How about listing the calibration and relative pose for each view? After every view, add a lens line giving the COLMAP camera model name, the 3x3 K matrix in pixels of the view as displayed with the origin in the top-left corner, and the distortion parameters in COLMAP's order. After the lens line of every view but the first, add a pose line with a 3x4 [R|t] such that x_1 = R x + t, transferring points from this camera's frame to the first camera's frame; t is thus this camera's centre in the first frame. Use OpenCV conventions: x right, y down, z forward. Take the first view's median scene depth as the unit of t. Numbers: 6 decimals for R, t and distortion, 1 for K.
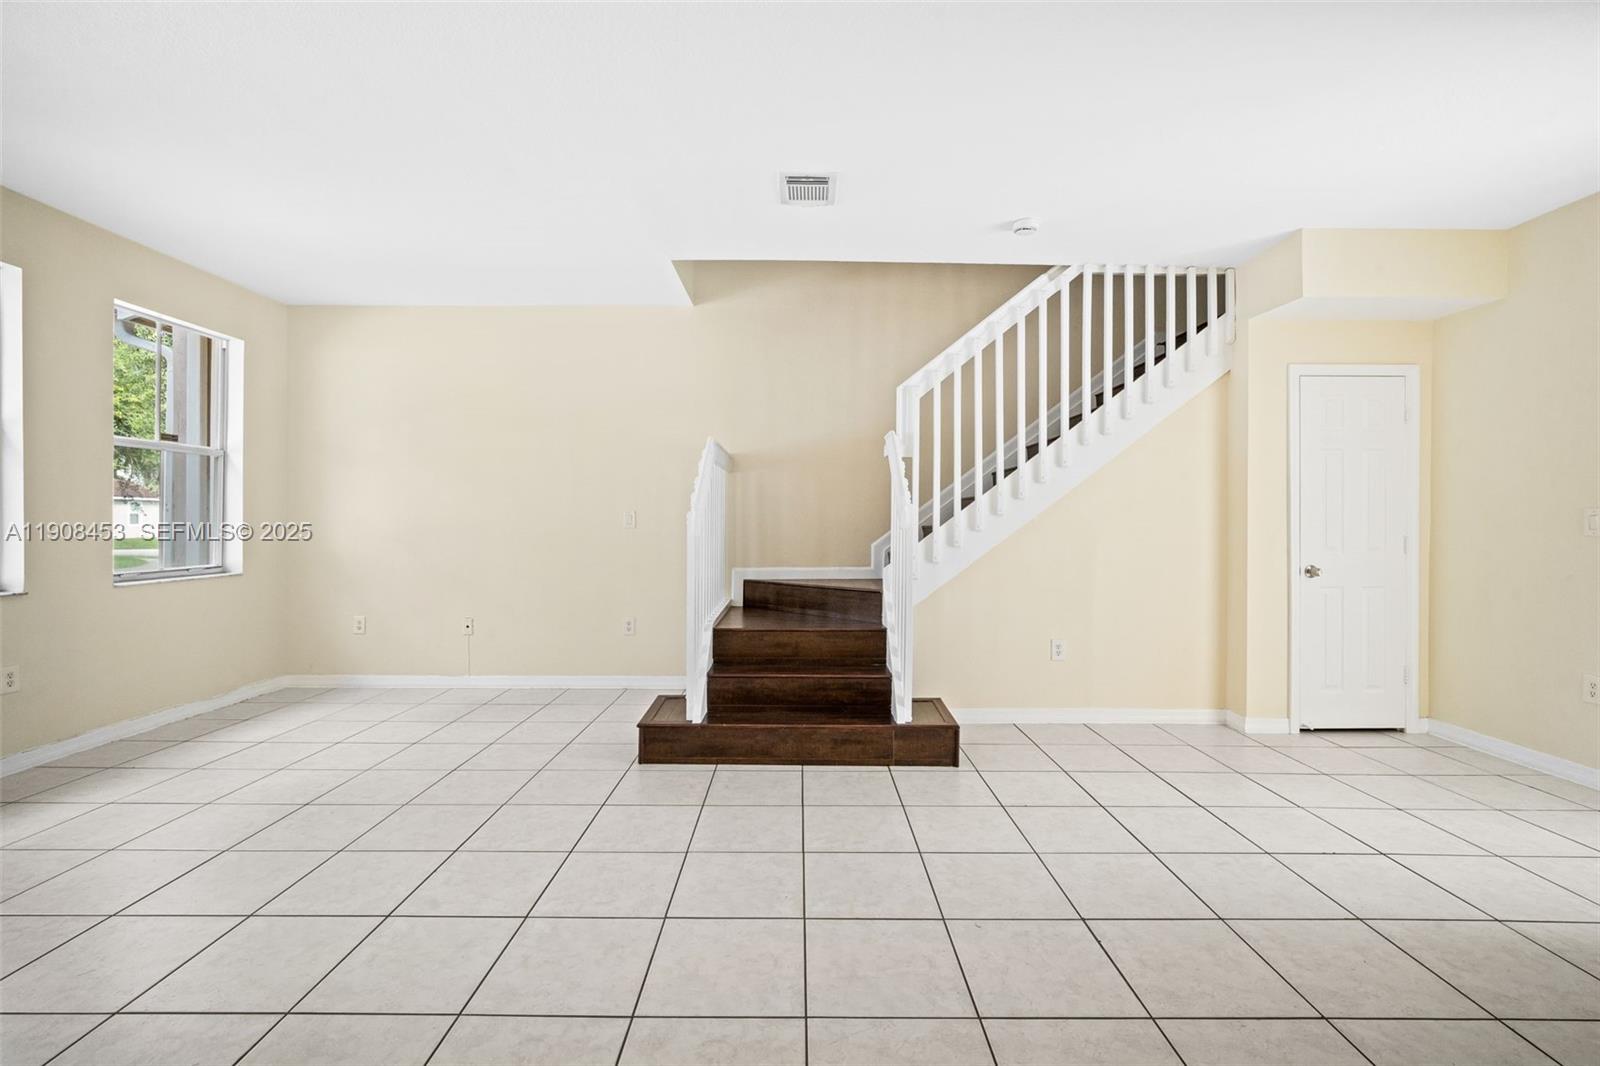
lens RADIAL K [[695.8, 0, 798.5], [0, 695.8, 536.7], [0, 0, 1]] dist [-0.003444, 0.000183]
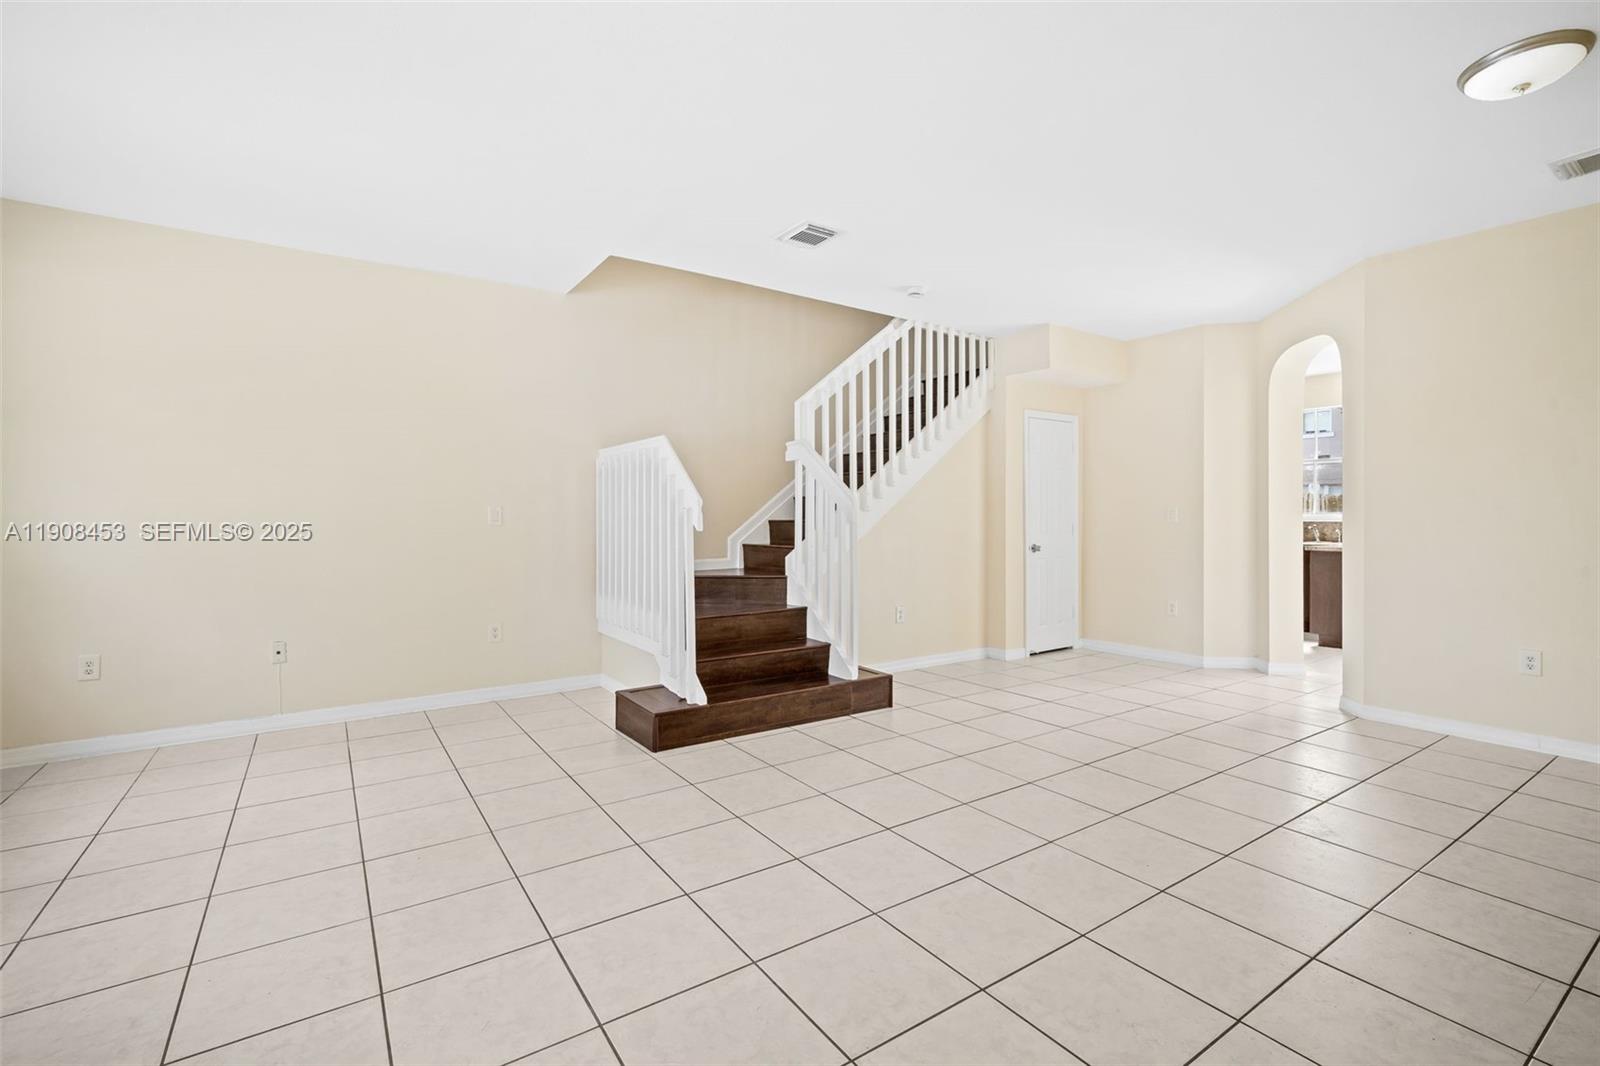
lens RADIAL K [[708.4, 0, 800.0], [0, 708.4, 533.0], [0, 0, 1]] dist [-0.000636, -0.000120]
pose [[0.831711, -0.018161, 0.554912, -0.583909], [0.017721, 0.999824, 0.006161, -0.001075], [-0.554926, 0.004709, 0.831886, 0.005773]]
